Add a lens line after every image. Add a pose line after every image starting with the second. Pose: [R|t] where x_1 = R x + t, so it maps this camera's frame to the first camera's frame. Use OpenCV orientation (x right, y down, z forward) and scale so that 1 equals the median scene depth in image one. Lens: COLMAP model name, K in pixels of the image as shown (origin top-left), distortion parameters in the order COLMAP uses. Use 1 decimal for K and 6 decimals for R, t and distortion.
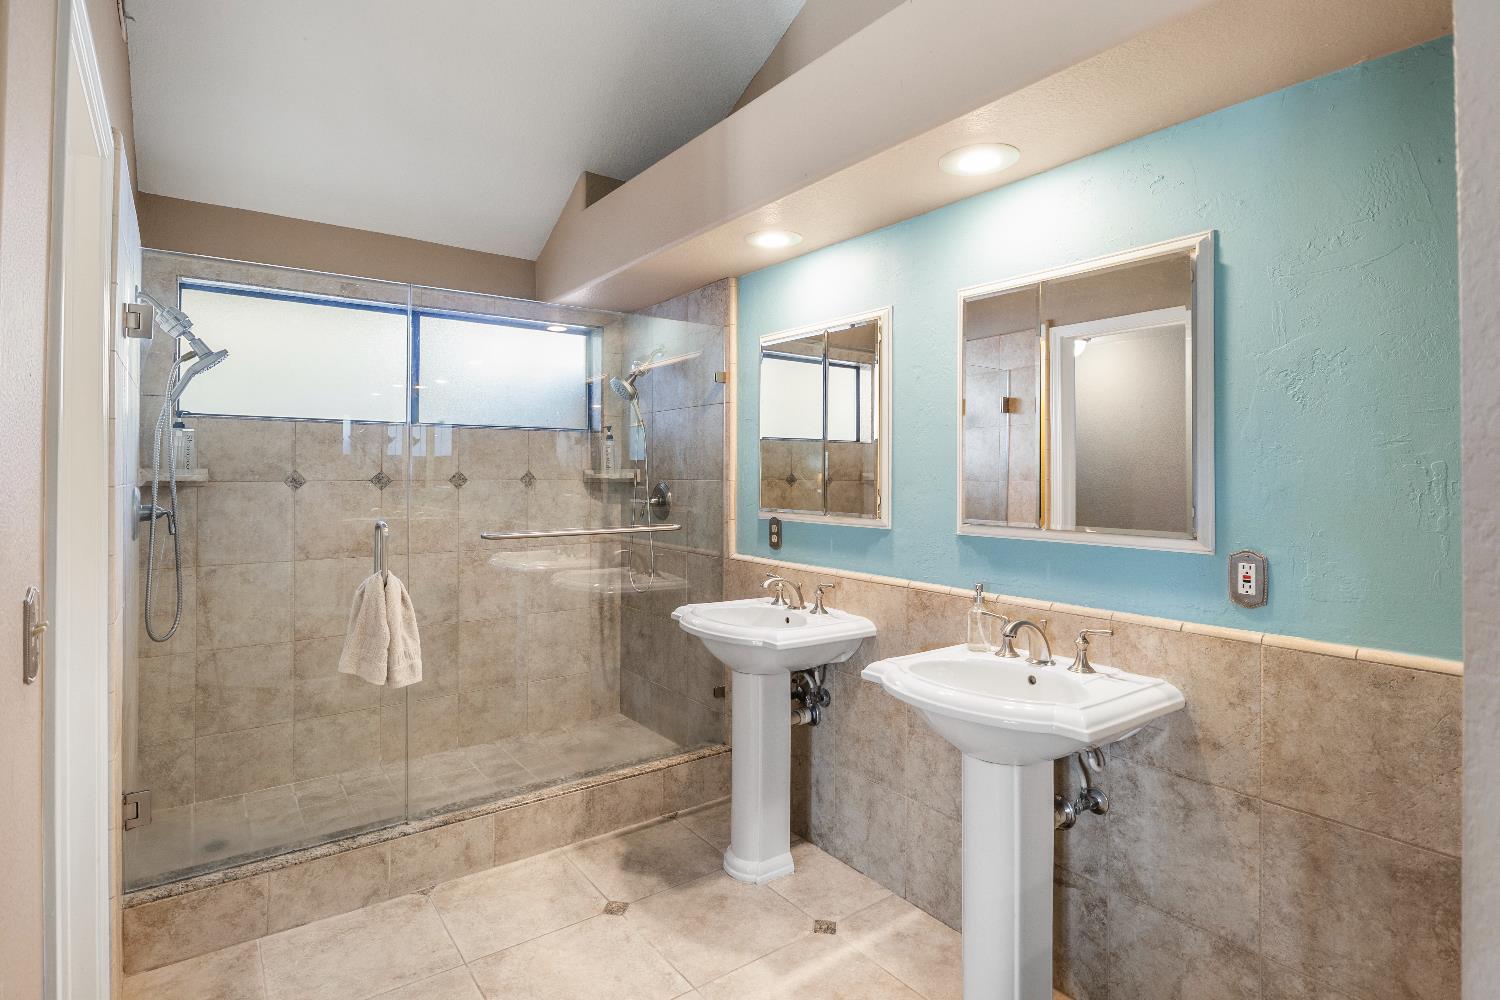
lens RADIAL K [[764.8, 0, 753.8], [0, 764.8, 469.3], [0, 0, 1]] dist [-0.010908, 0.000012]
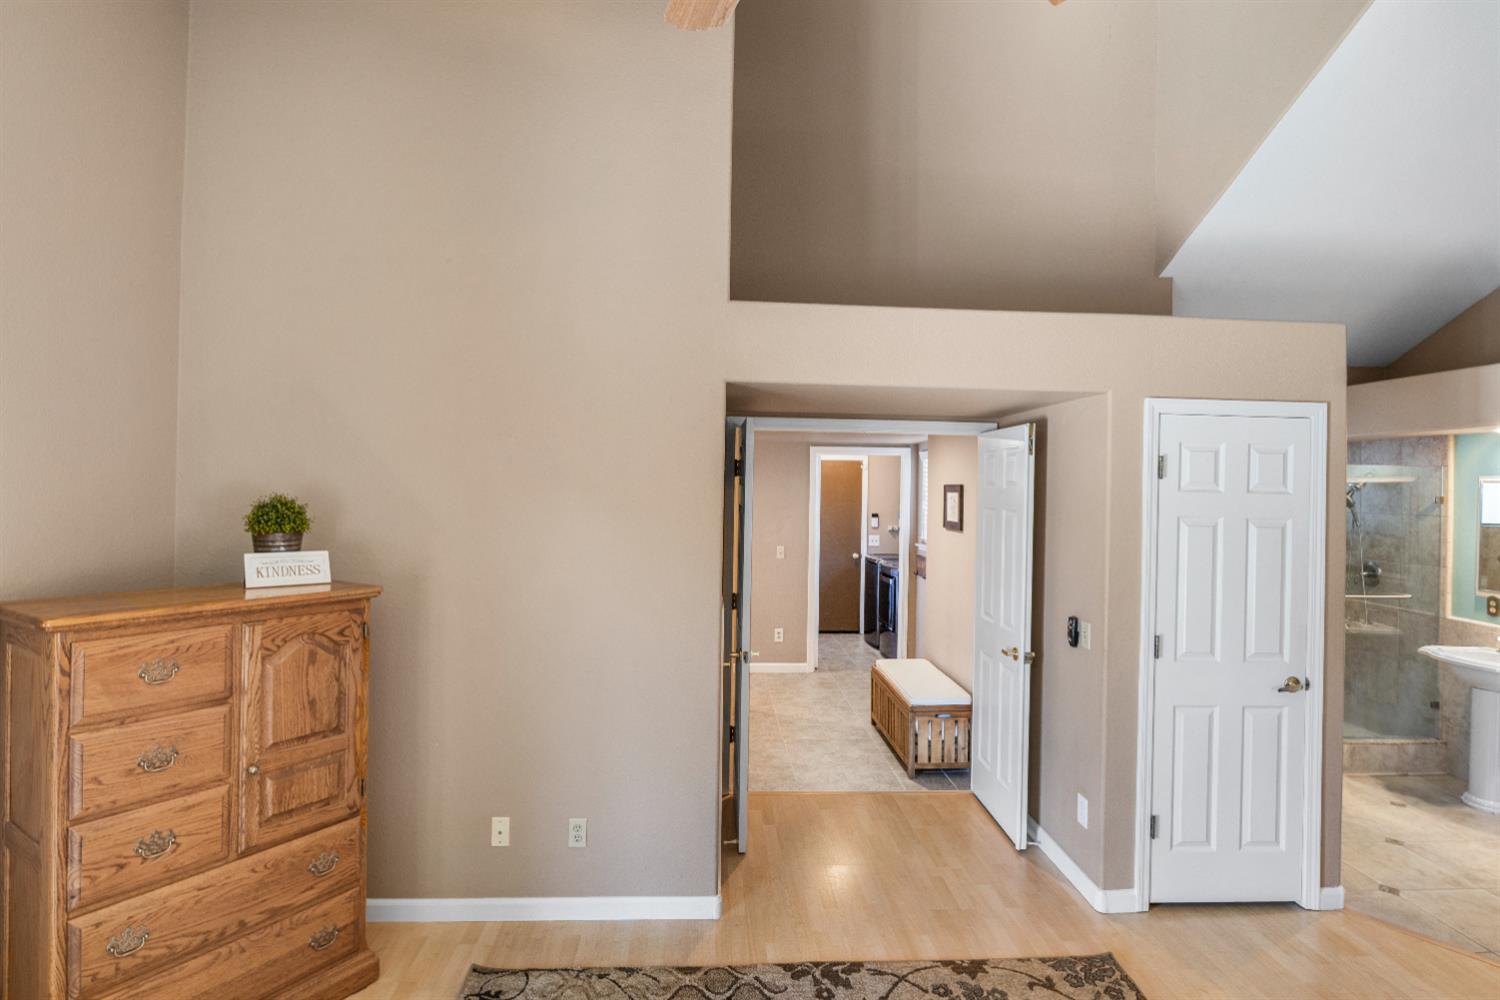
lens RADIAL K [[775.2, 0, 750.8], [0, 775.2, 493.1], [0, 0, 1]] dist [-0.002211, -0.000308]
pose [[0.835622, 0.014735, -0.549108, -0.350806], [-0.008847, 0.999872, 0.013368, -0.144517], [0.549234, -0.006313, 0.835645, -1.065350]]
